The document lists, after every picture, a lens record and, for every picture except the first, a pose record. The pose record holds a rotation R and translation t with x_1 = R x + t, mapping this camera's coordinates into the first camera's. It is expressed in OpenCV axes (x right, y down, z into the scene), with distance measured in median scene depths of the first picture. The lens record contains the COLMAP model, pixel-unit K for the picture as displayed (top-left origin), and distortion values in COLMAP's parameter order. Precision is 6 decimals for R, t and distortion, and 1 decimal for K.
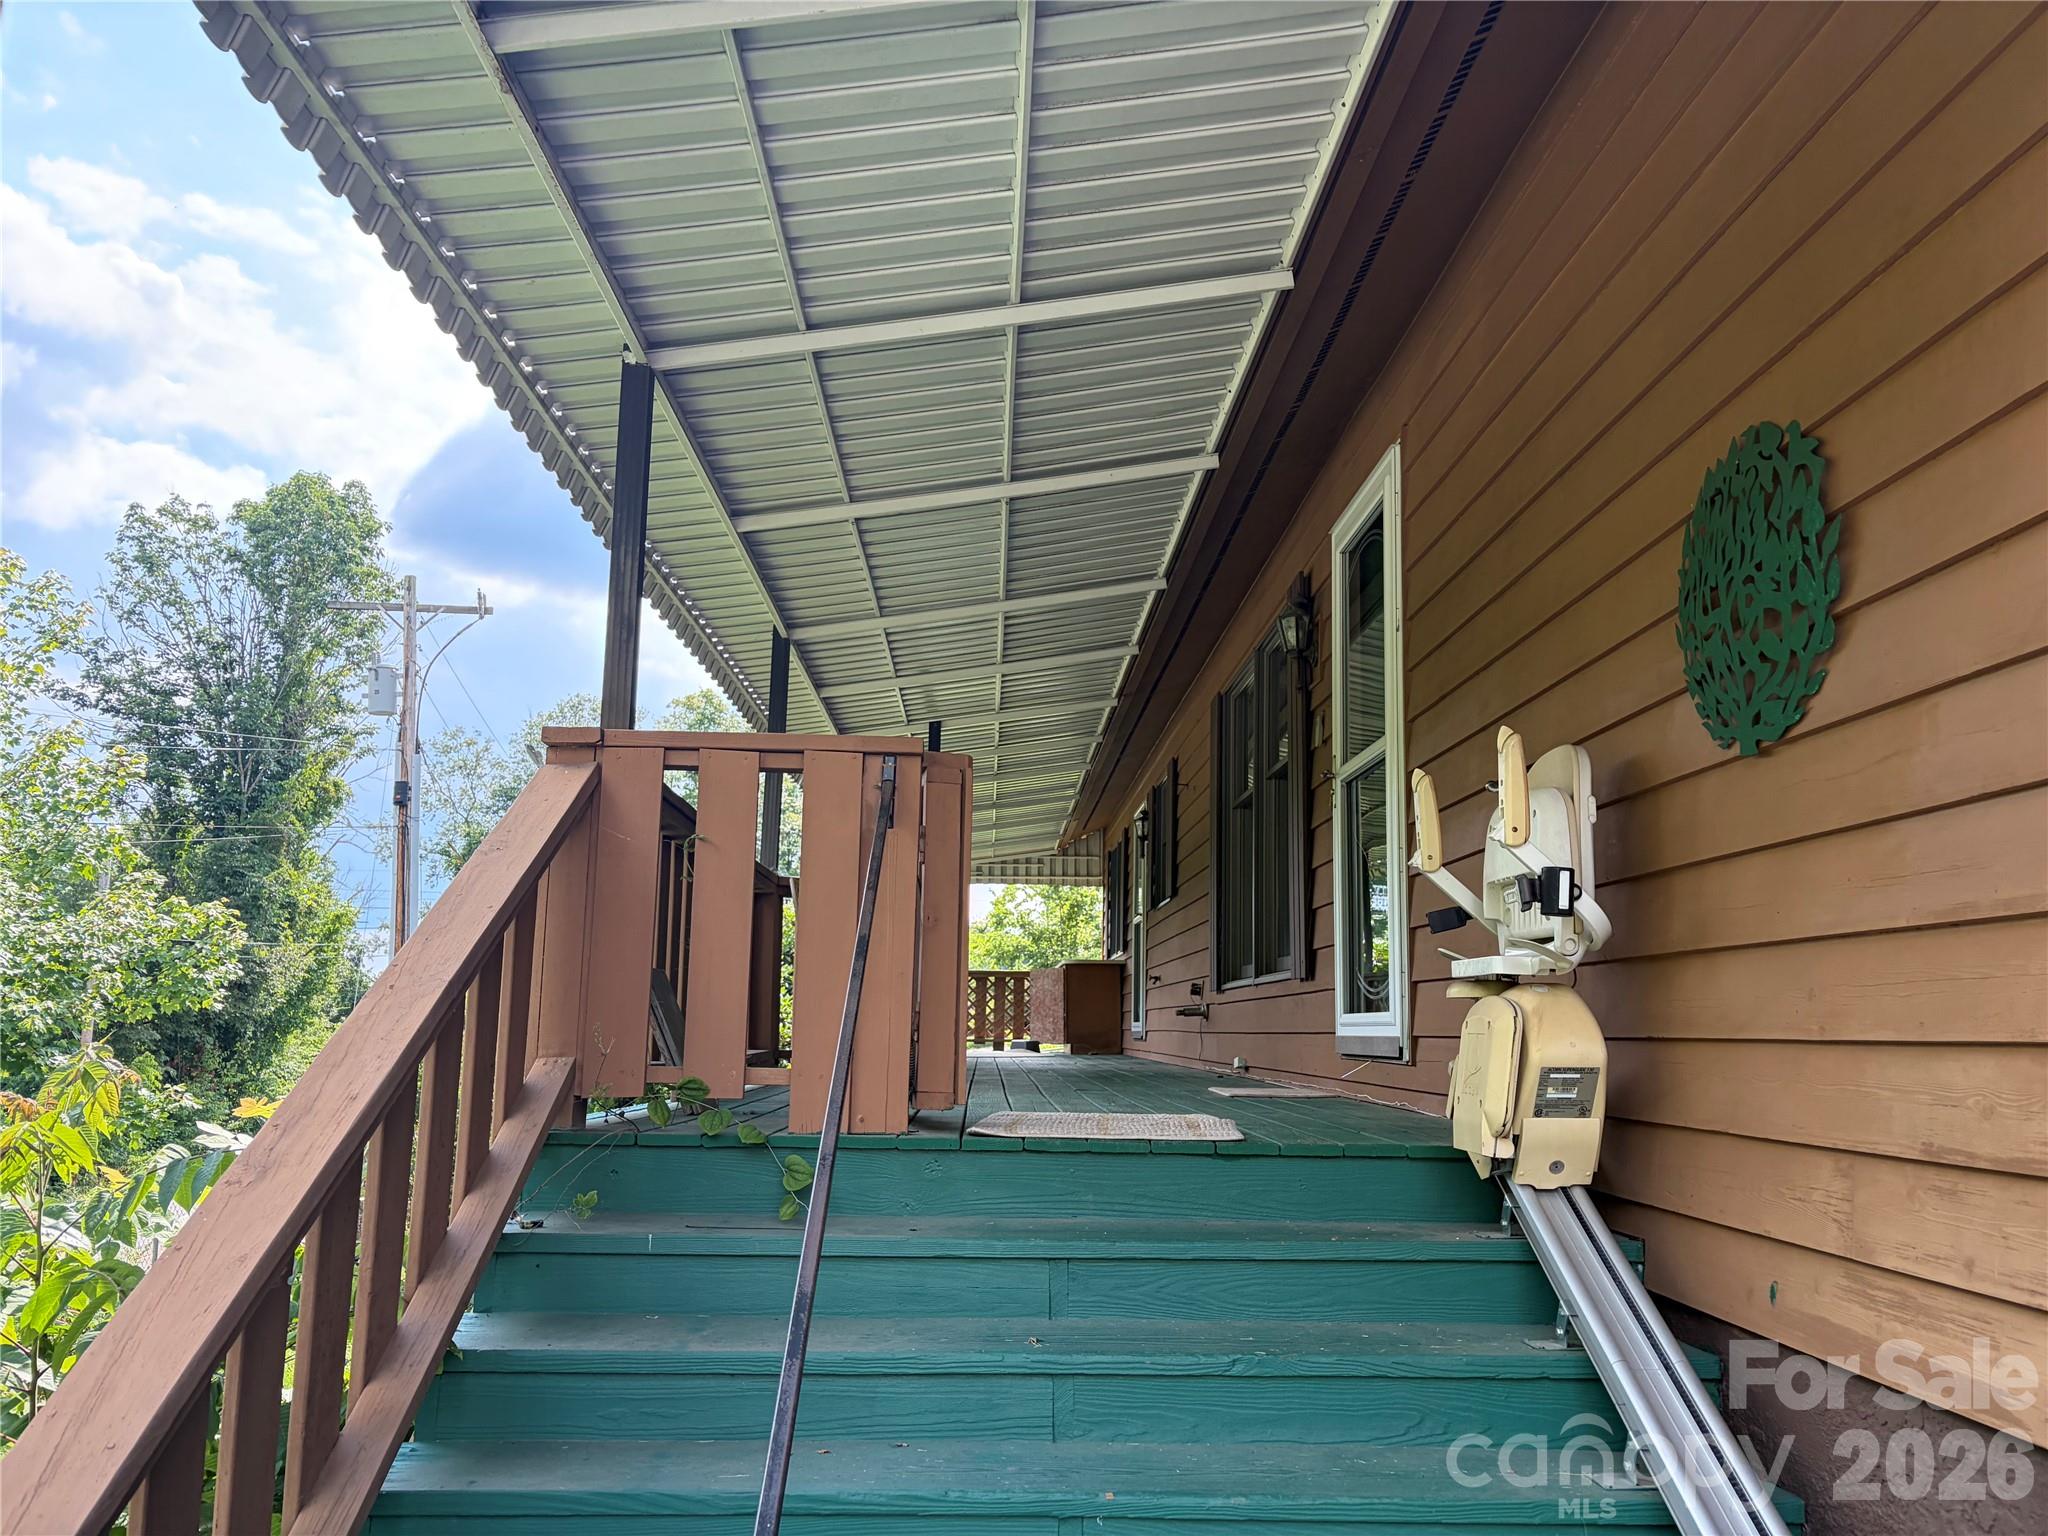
lens RADIAL K [[1542.2, 0, 1036.5], [0, 1542.2, 775.9], [0, 0, 1]] dist [0.038205, -0.048668]
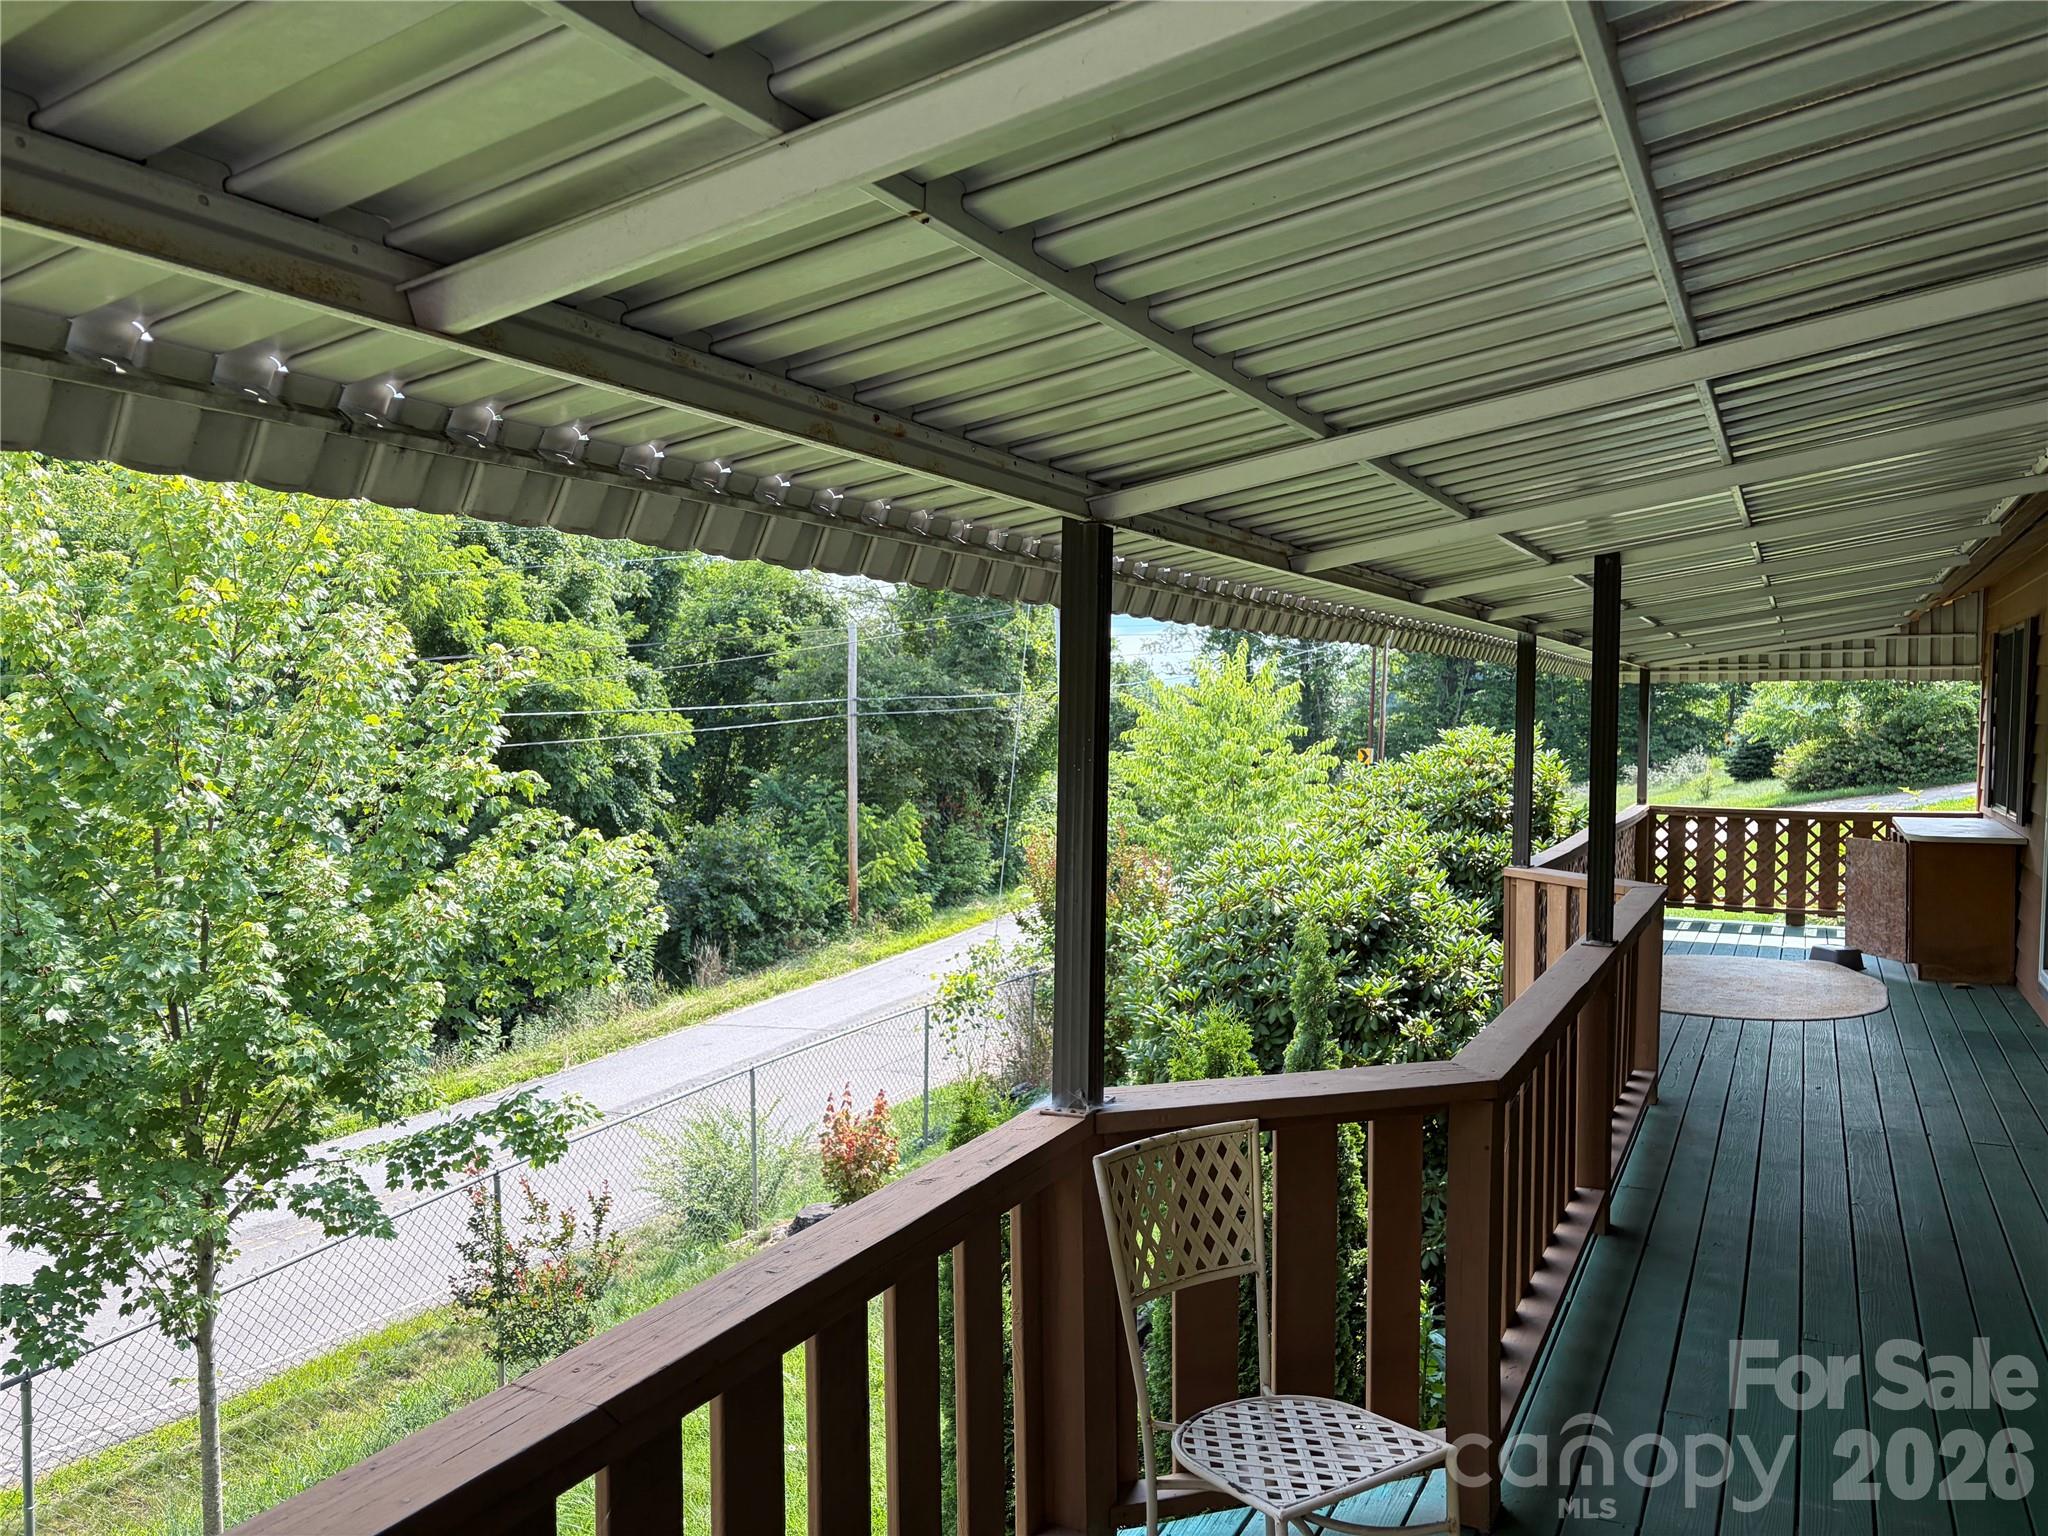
lens RADIAL K [[1542.2, 0, 1008.8], [0, 1542.2, 783.8], [0, 0, 1]] dist [0.038205, -0.048668]
pose [[0.873707, 0.009467, -0.486360, 0.004731], [0.089537, 0.979599, 0.179913, -0.037517], [0.478141, -0.200738, 0.855035, 0.253641]]
